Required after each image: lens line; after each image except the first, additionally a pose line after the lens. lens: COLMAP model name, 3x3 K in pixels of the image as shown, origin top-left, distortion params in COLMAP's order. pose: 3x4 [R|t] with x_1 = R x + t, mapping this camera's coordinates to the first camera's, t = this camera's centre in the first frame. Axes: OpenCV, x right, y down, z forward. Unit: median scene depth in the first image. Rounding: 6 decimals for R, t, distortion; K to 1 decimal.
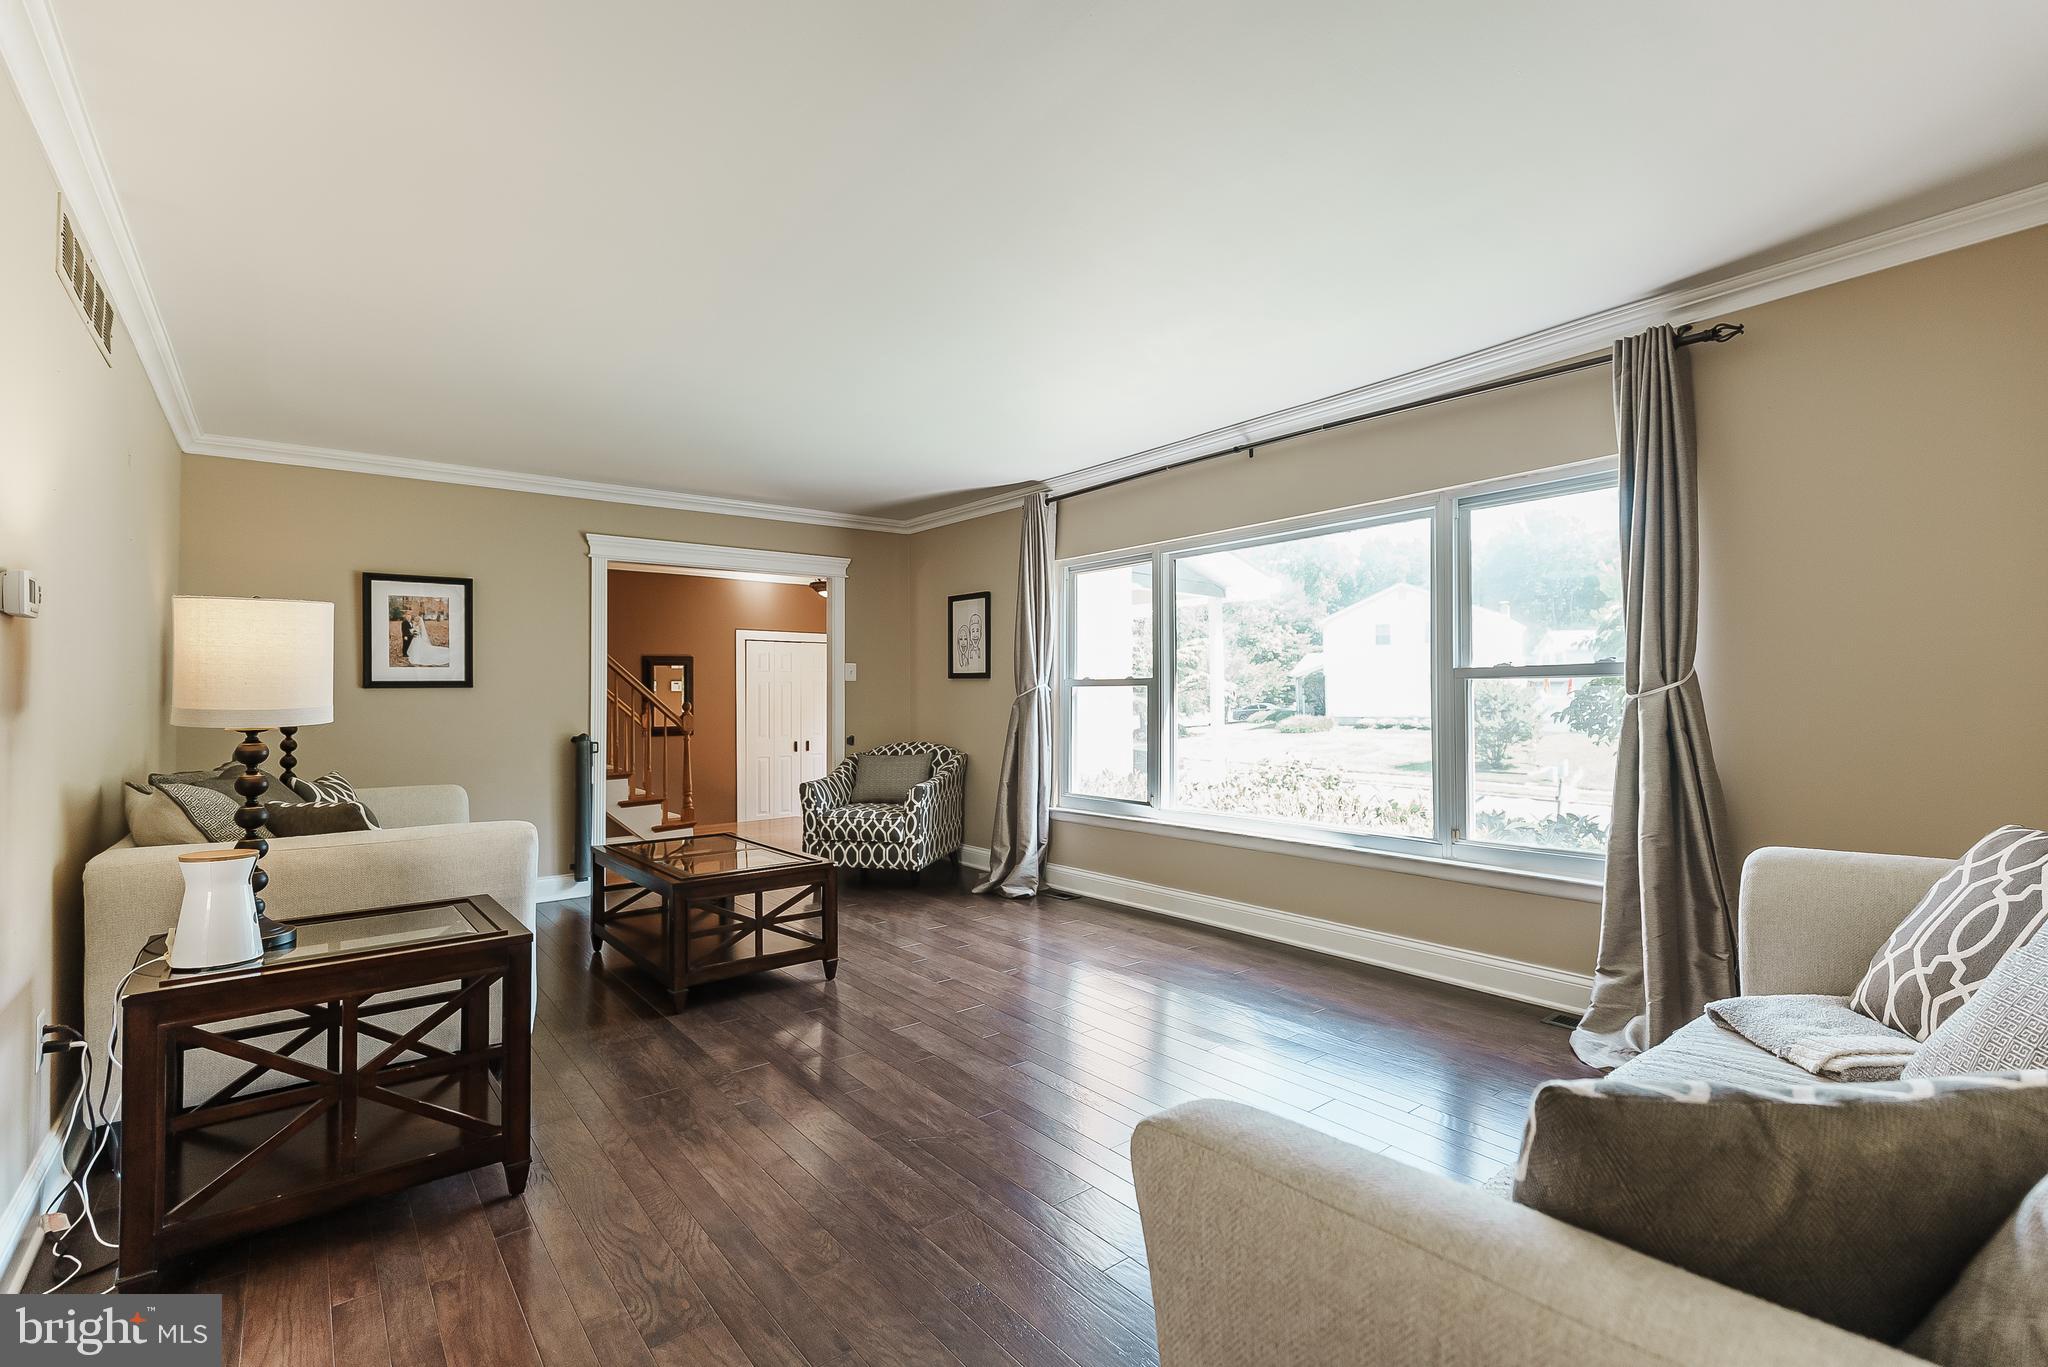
lens RADIAL K [[912.6, 0, 1030.3], [0, 912.6, 683.9], [0, 0, 1]] dist [0.002736, -0.000094]
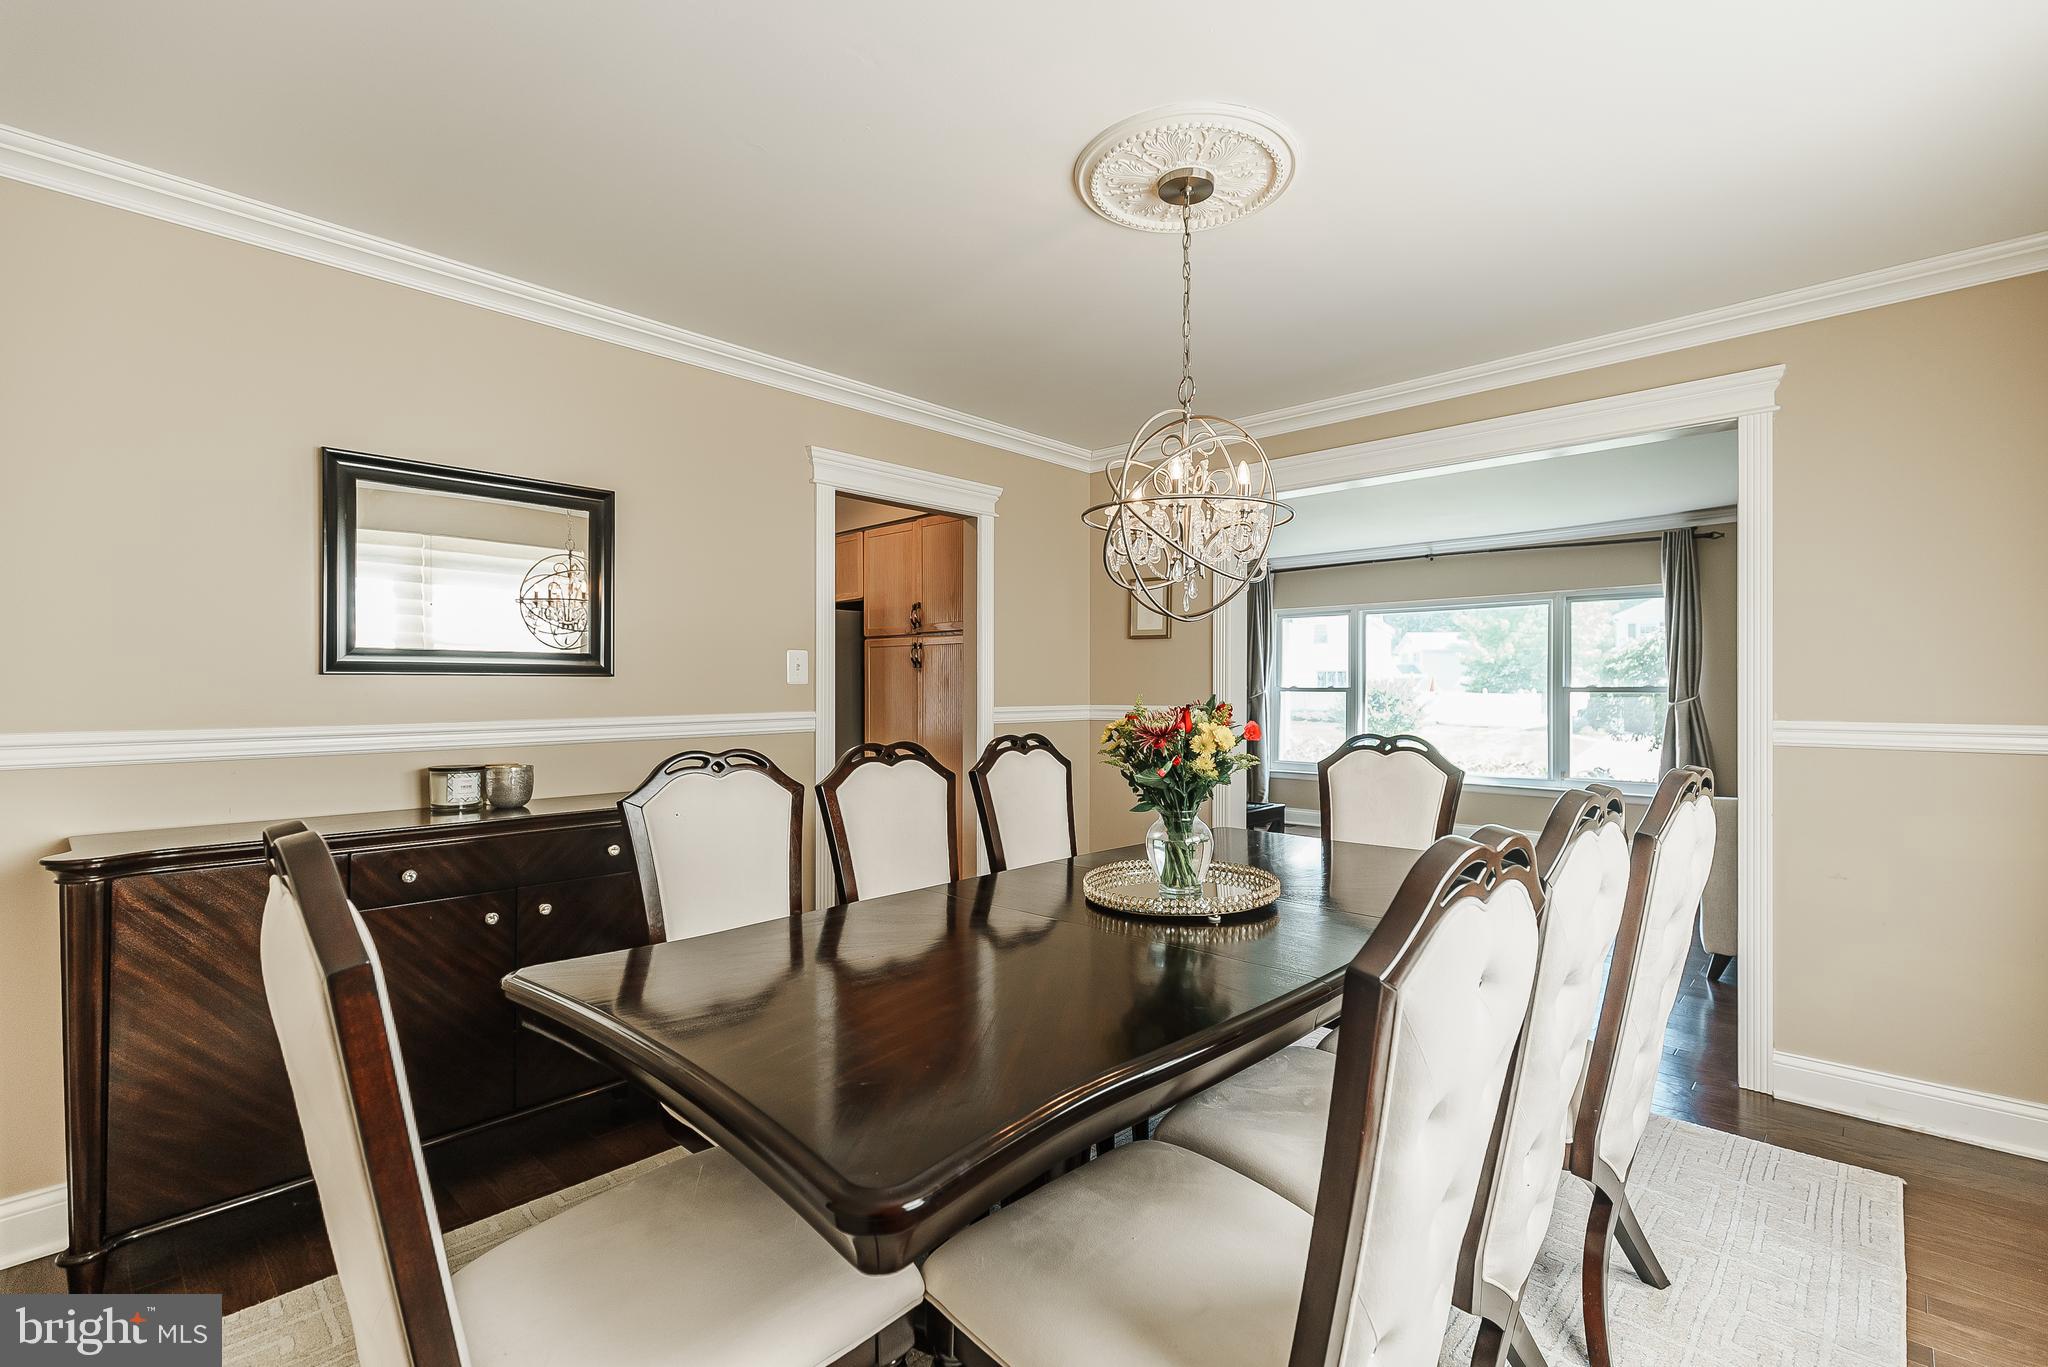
lens RADIAL K [[912.6, 0, 1030.3], [0, 912.6, 683.9], [0, 0, 1]] dist [0.002736, -0.000094]
pose [[0.990131, 0.006818, 0.139981, -0.793115], [-0.008043, 0.999934, 0.008185, -0.026697], [-0.139916, -0.009230, 0.990120, -0.634068]]
